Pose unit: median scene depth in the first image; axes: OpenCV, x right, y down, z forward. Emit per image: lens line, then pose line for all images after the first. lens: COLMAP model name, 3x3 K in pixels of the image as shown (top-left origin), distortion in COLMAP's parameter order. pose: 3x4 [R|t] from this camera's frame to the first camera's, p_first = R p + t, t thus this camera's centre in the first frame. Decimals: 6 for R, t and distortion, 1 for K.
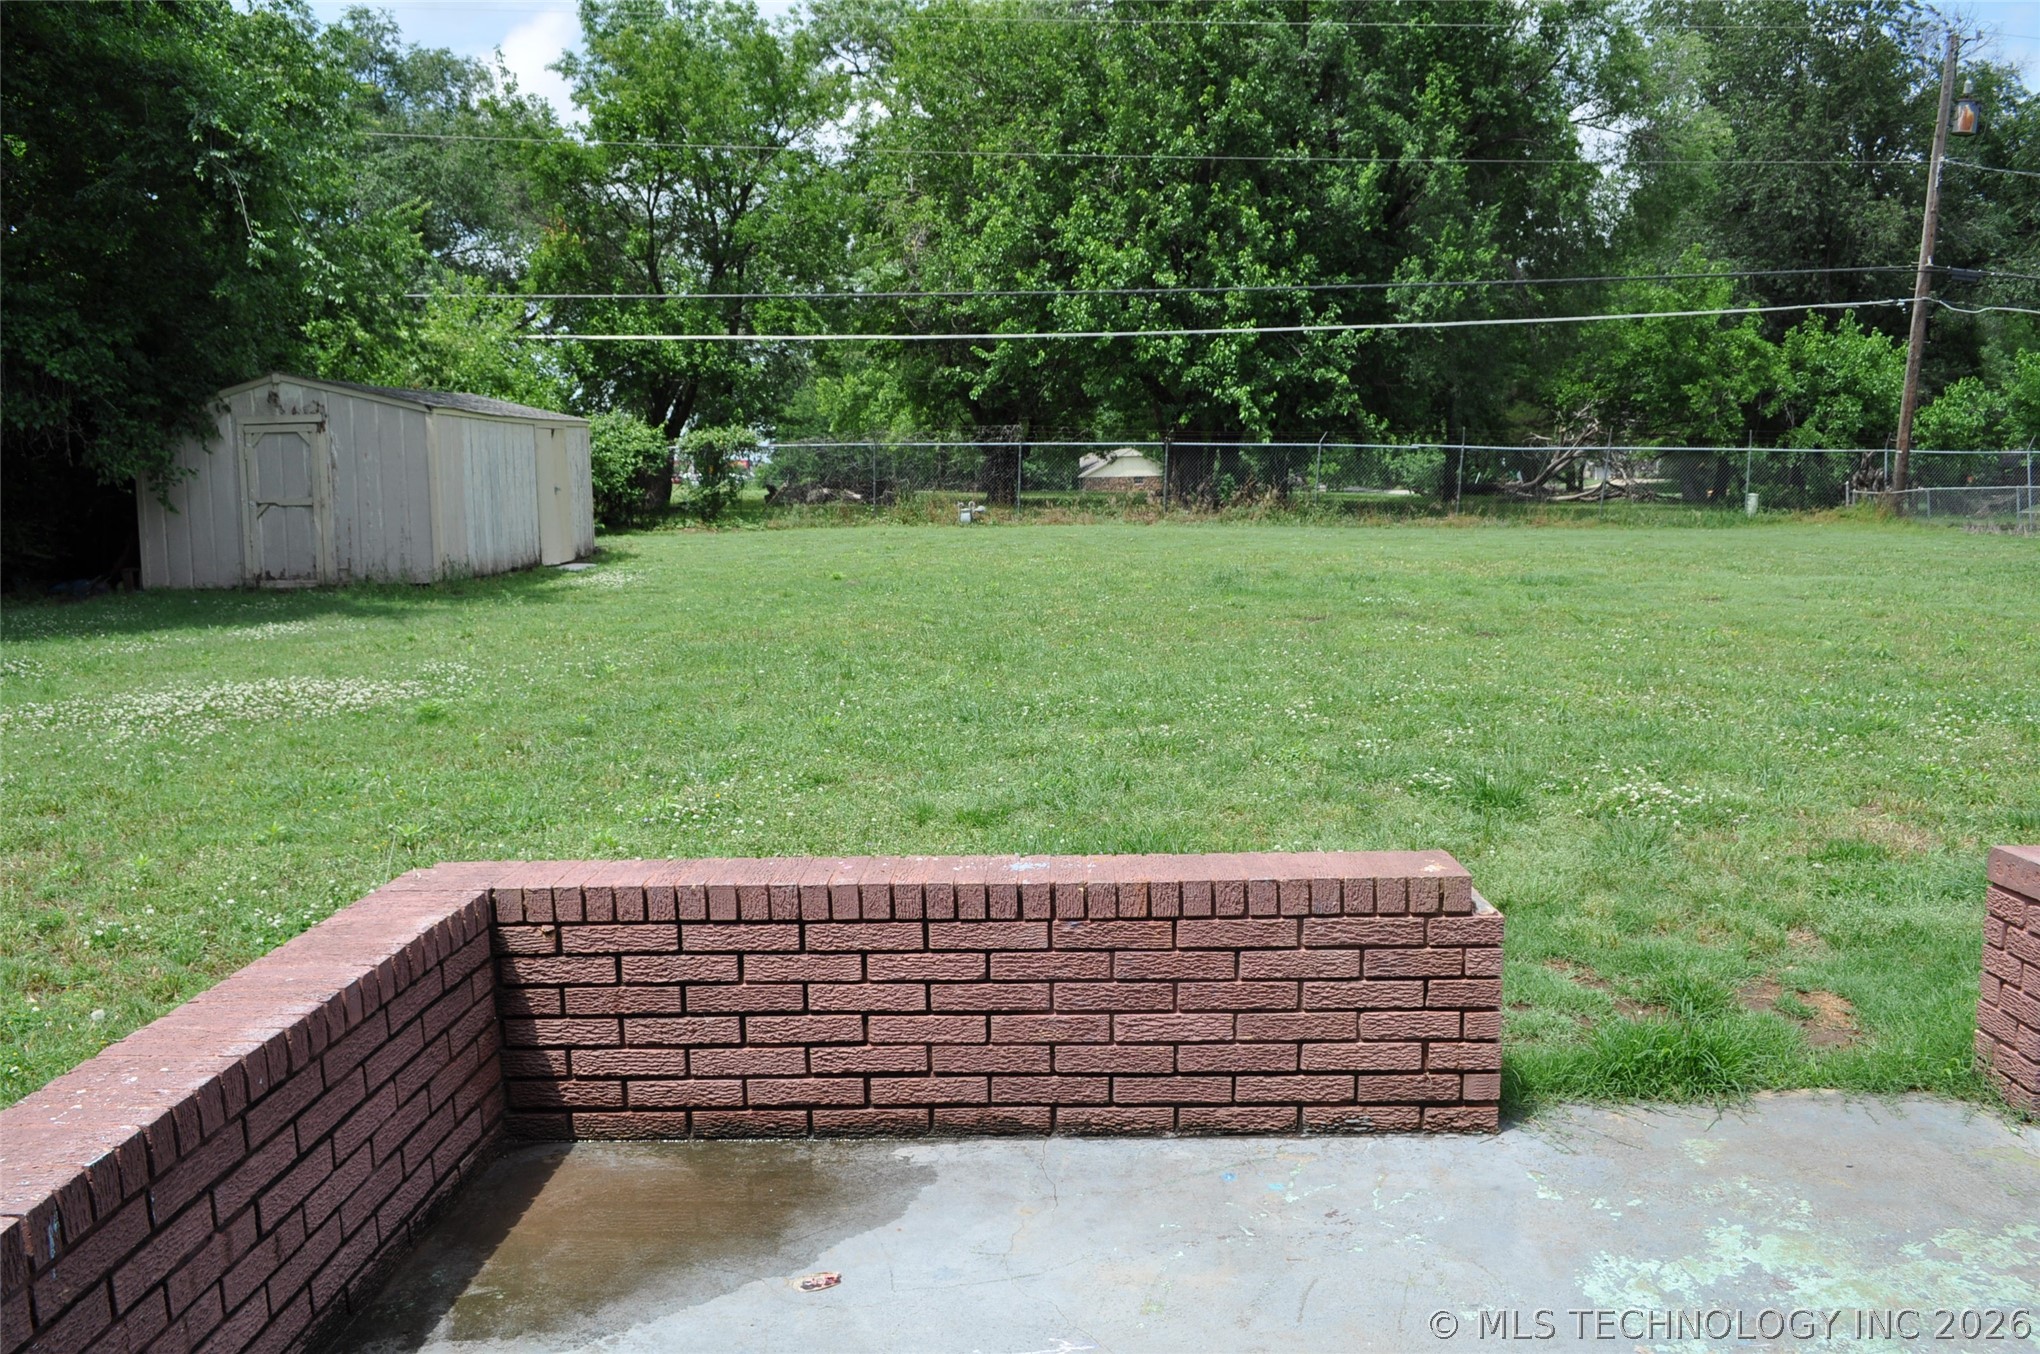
lens RADIAL K [[1625.8, 0, 1023.8], [0, 1625.8, 677.9], [0, 0, 1]] dist [-0.087663, 0.014893]
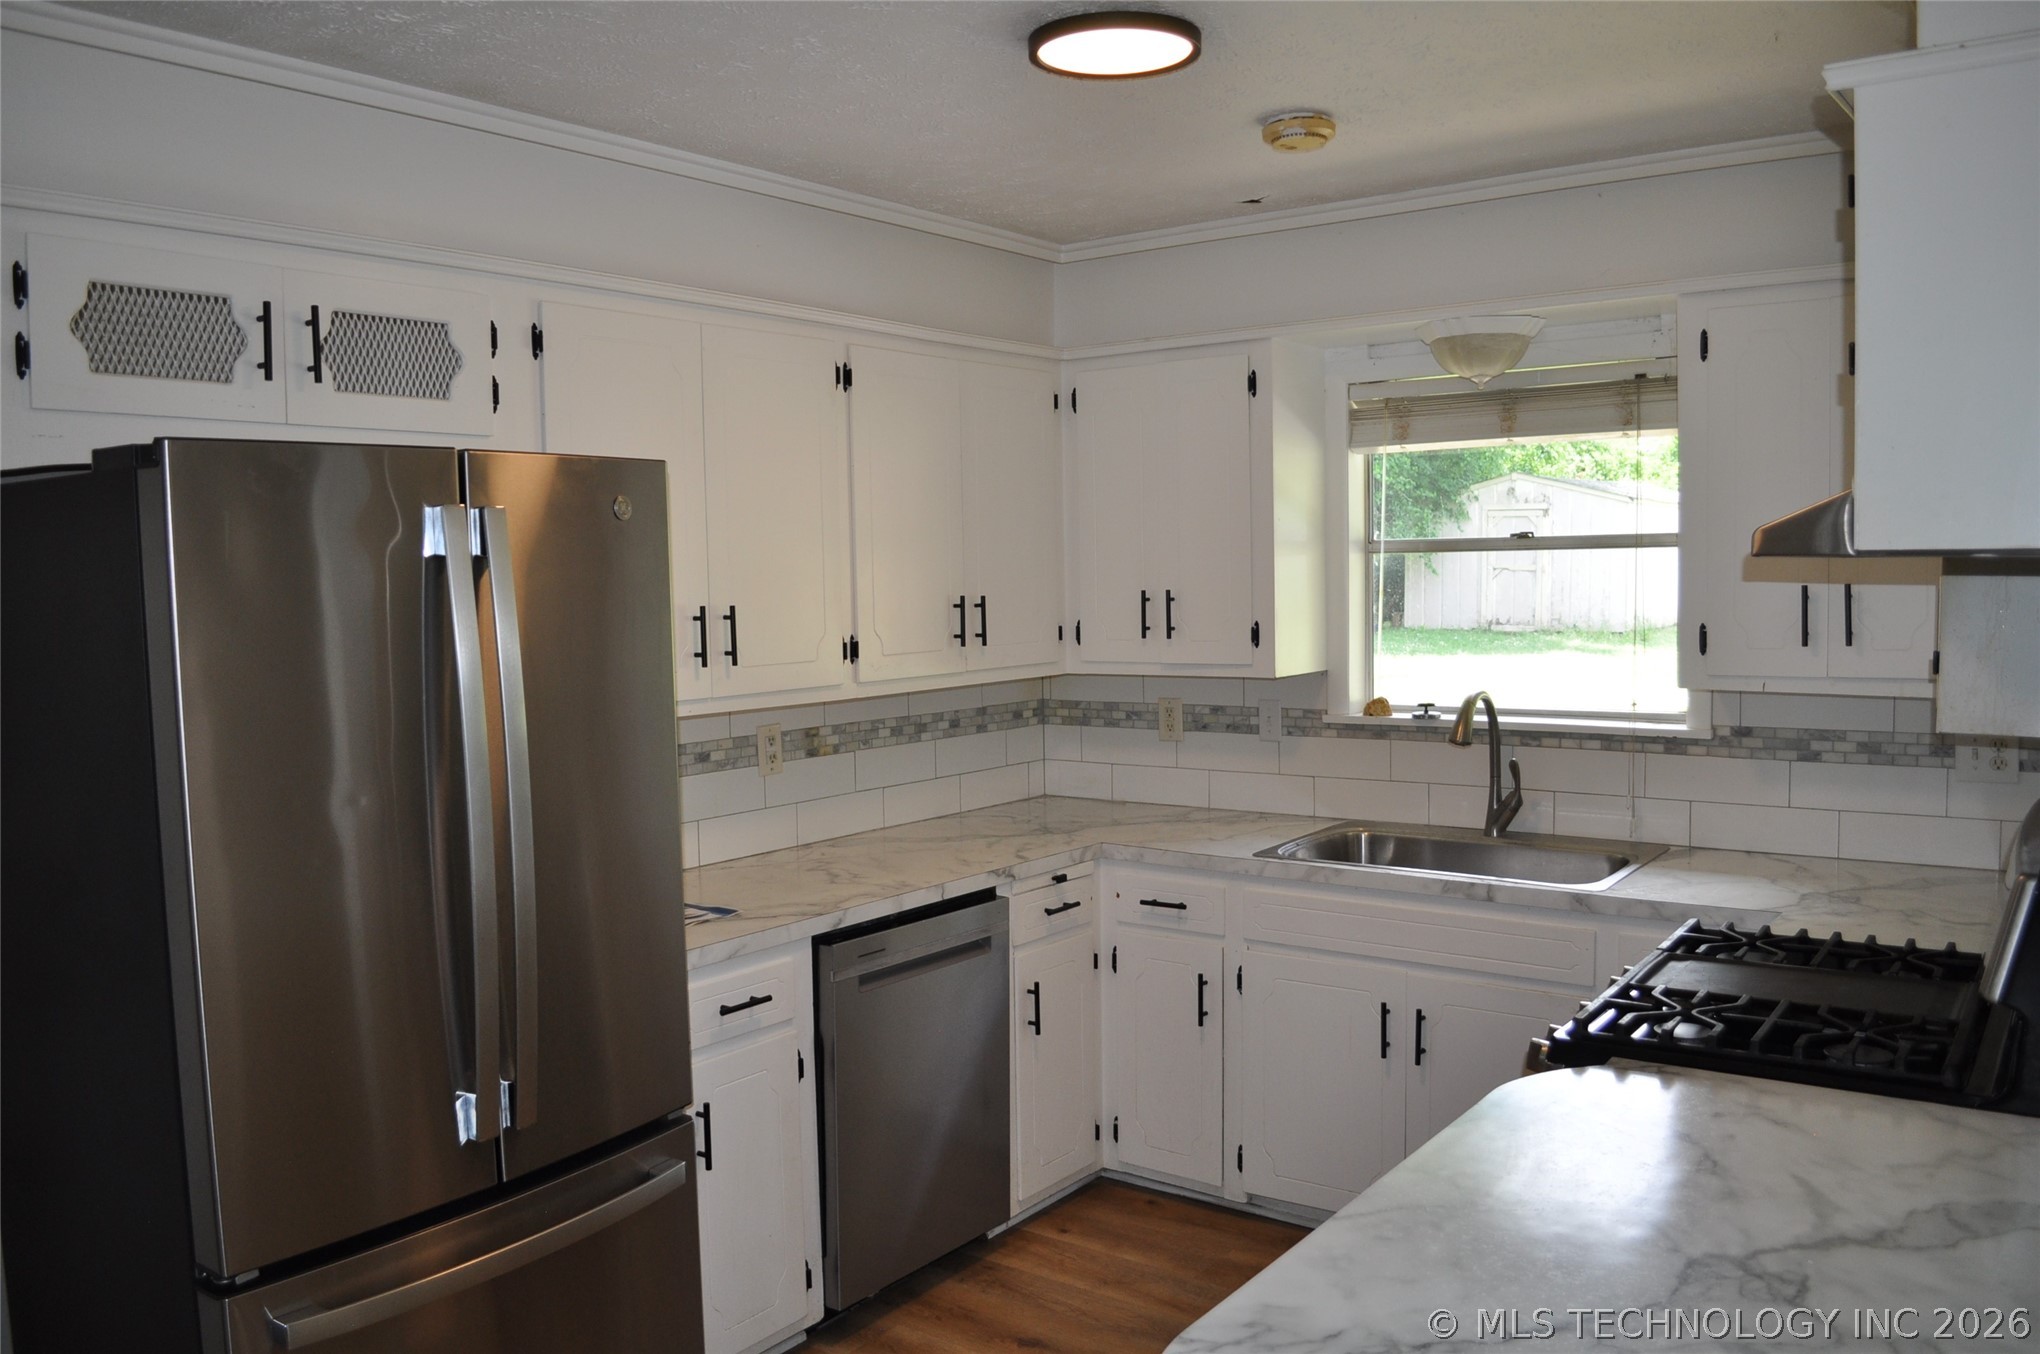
lens RADIAL K [[1625.8, 0, 999.6], [0, 1625.8, 674.3], [0, 0, 1]] dist [-0.087663, 0.014893]
pose [[0.805280, 0.049750, -0.590803, -0.004439], [-0.075375, 0.996978, -0.018786, 0.038454], [0.588084, 0.059660, 0.806597, -0.352966]]
